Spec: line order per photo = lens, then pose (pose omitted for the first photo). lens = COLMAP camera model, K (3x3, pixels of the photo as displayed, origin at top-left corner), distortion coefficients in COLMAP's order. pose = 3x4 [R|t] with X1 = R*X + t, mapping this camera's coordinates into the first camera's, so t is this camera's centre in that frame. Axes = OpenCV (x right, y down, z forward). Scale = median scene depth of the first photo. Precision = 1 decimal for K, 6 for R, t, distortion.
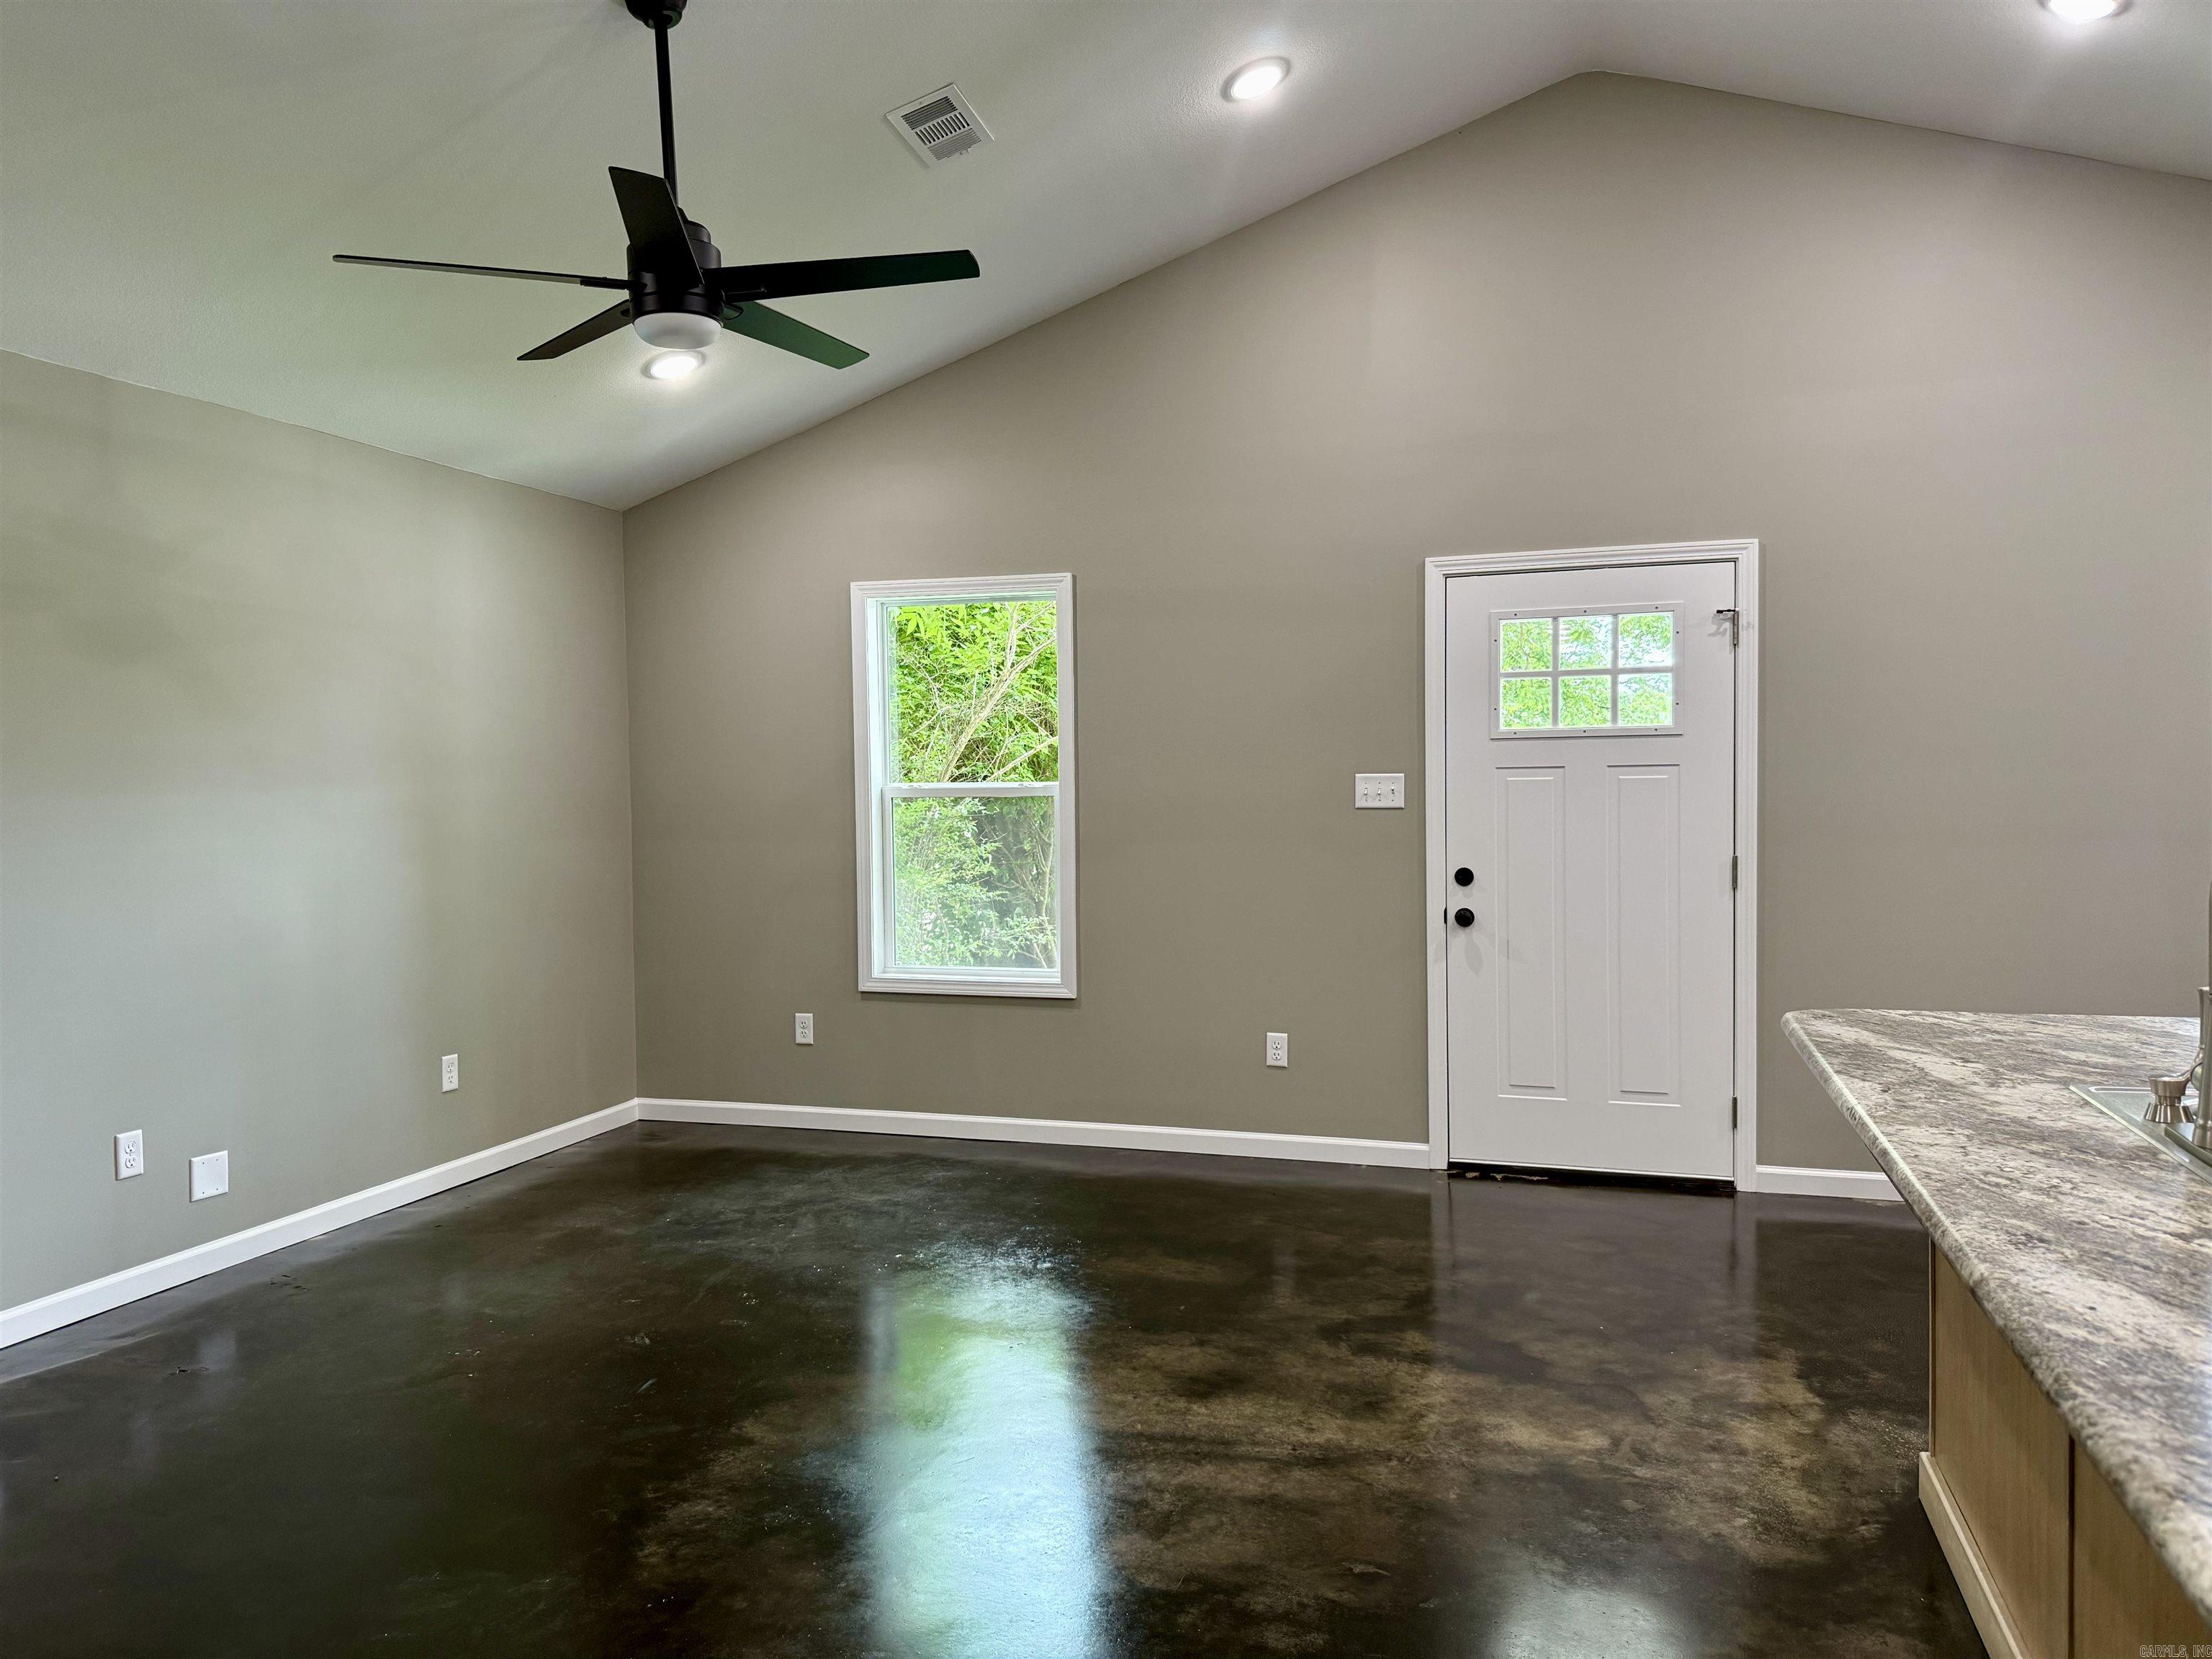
lens RADIAL K [[1521.6, 0, 1106.0], [0, 1521.6, 829.5], [0, 0, 1]] dist [0.003619, -0.001642]
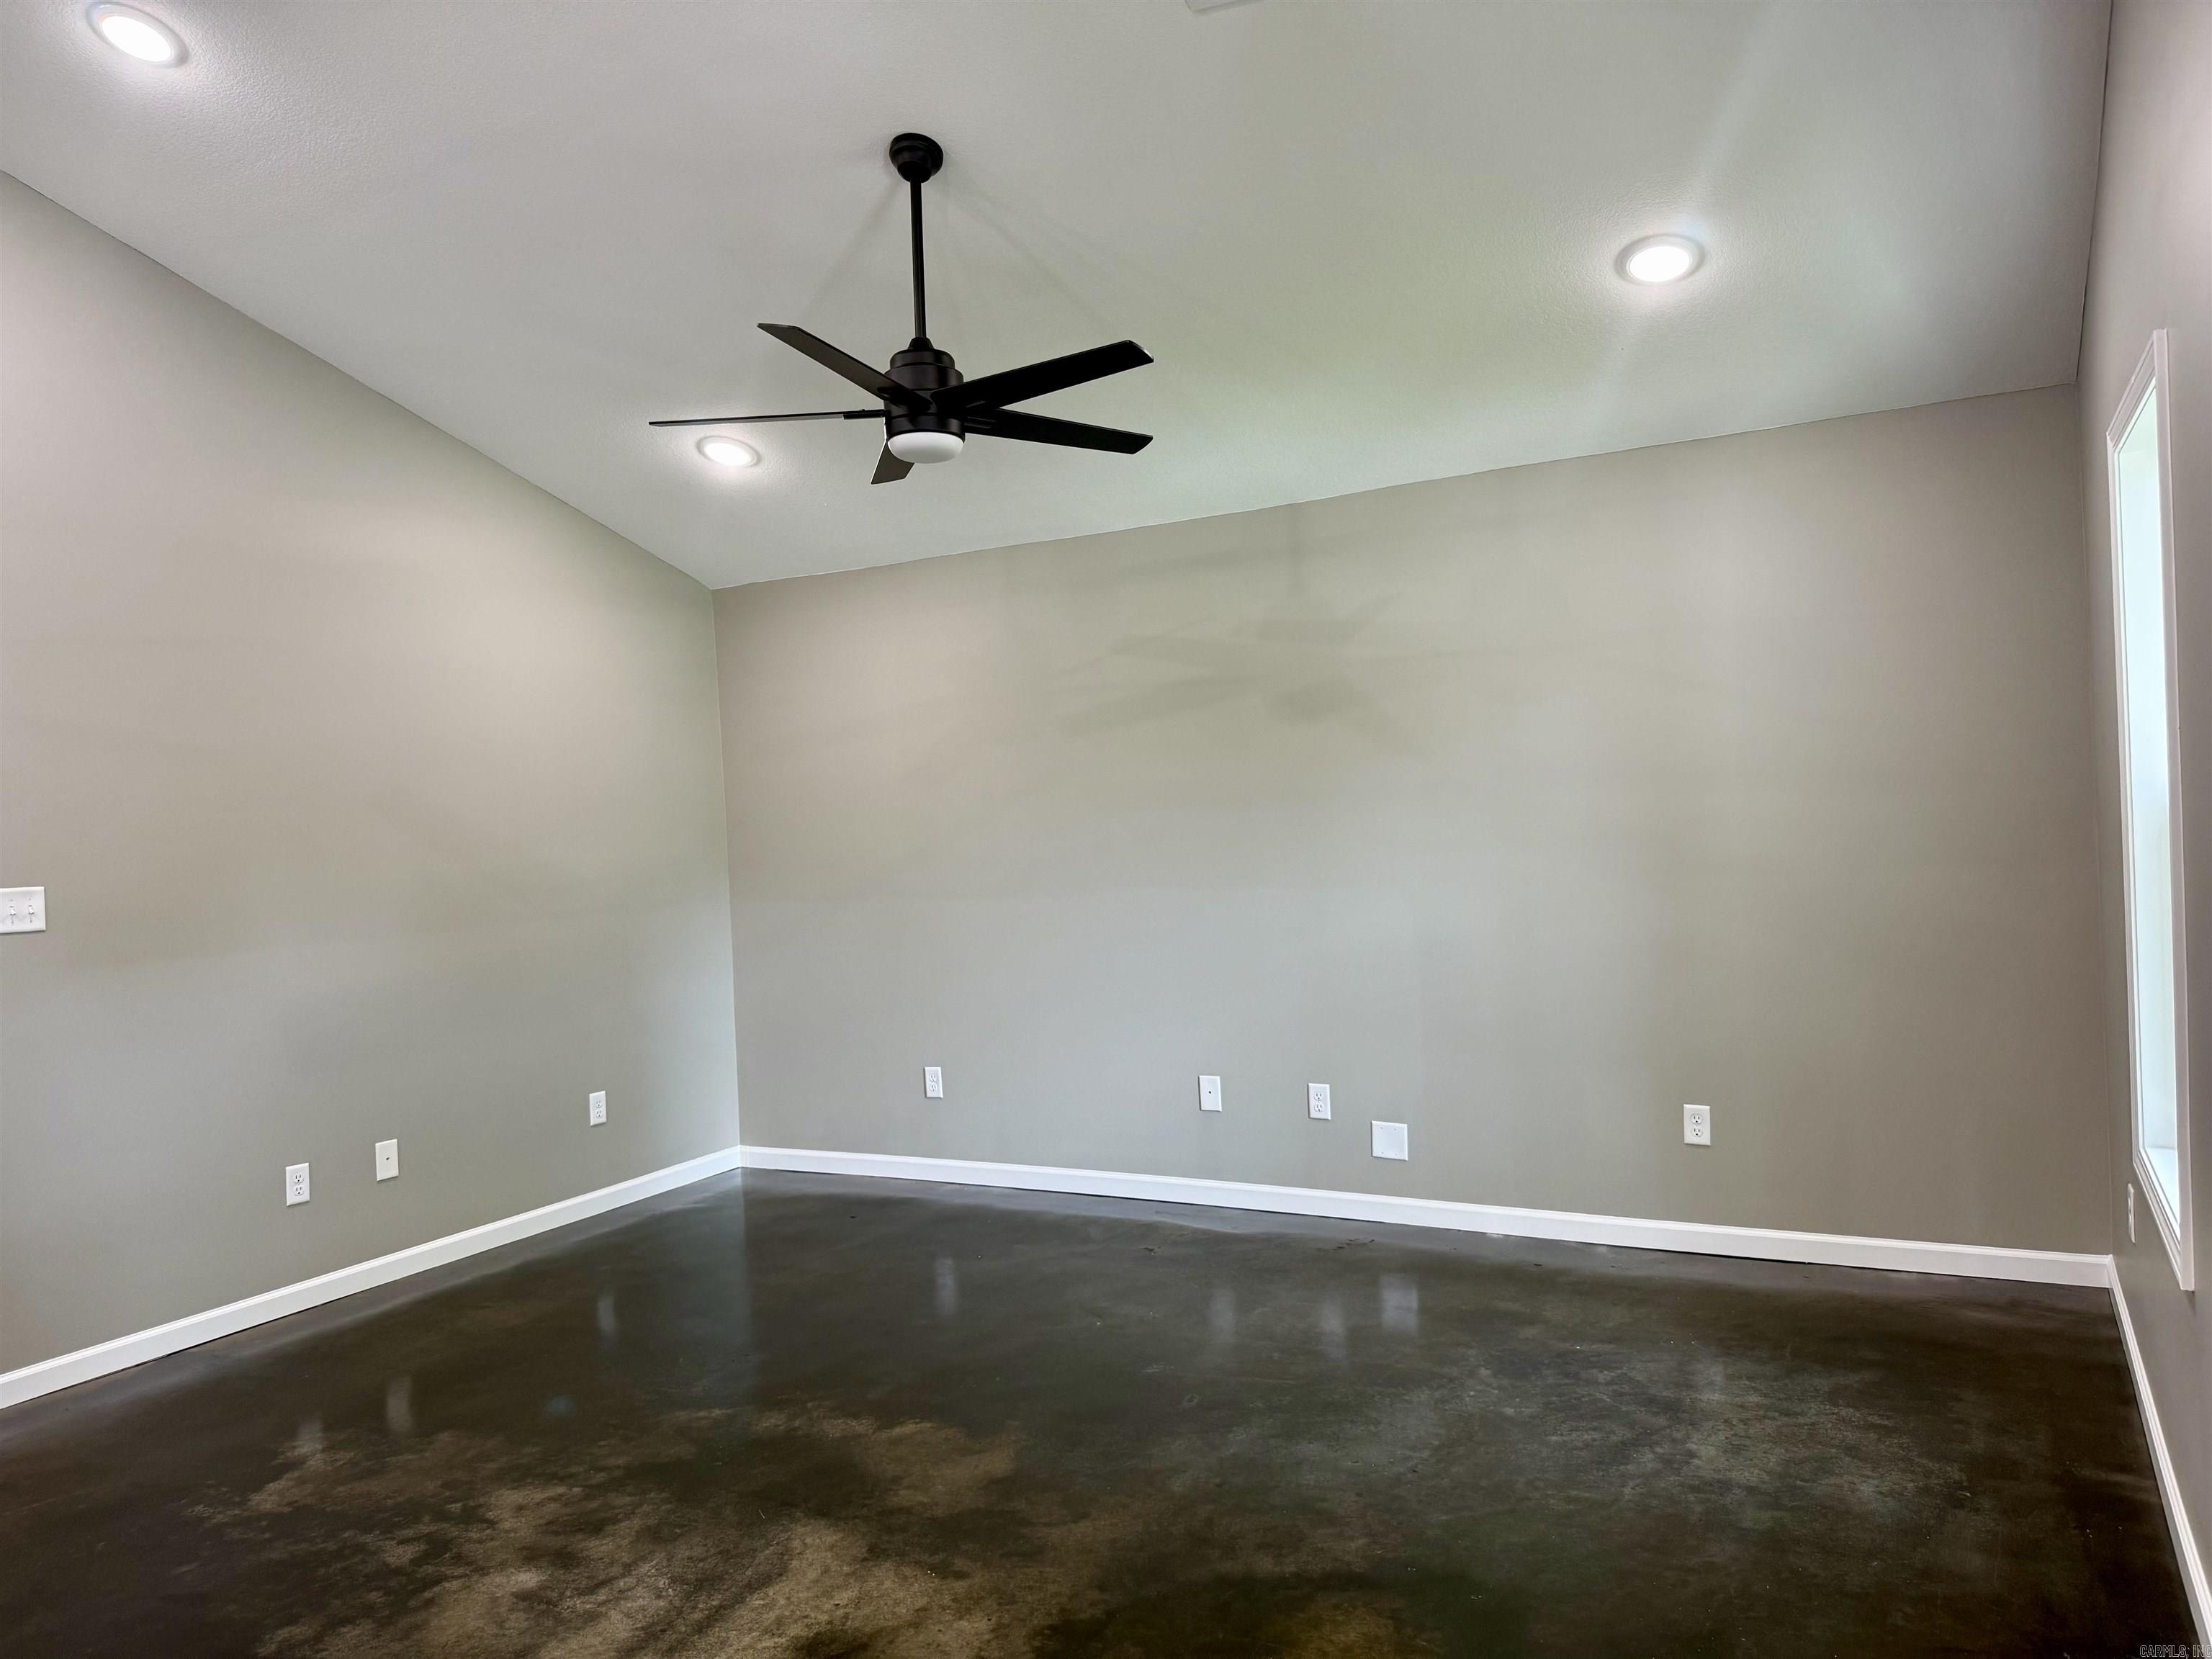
lens RADIAL K [[1521.6, 0, 1106.0], [0, 1521.6, 829.5], [0, 0, 1]] dist [0.003619, -0.001642]
pose [[-0.155756, 0.046815, -0.986686, 0.581404], [0.014966, 0.998873, 0.045031, -0.069862], [0.987682, -0.007753, -0.156281, 0.912211]]
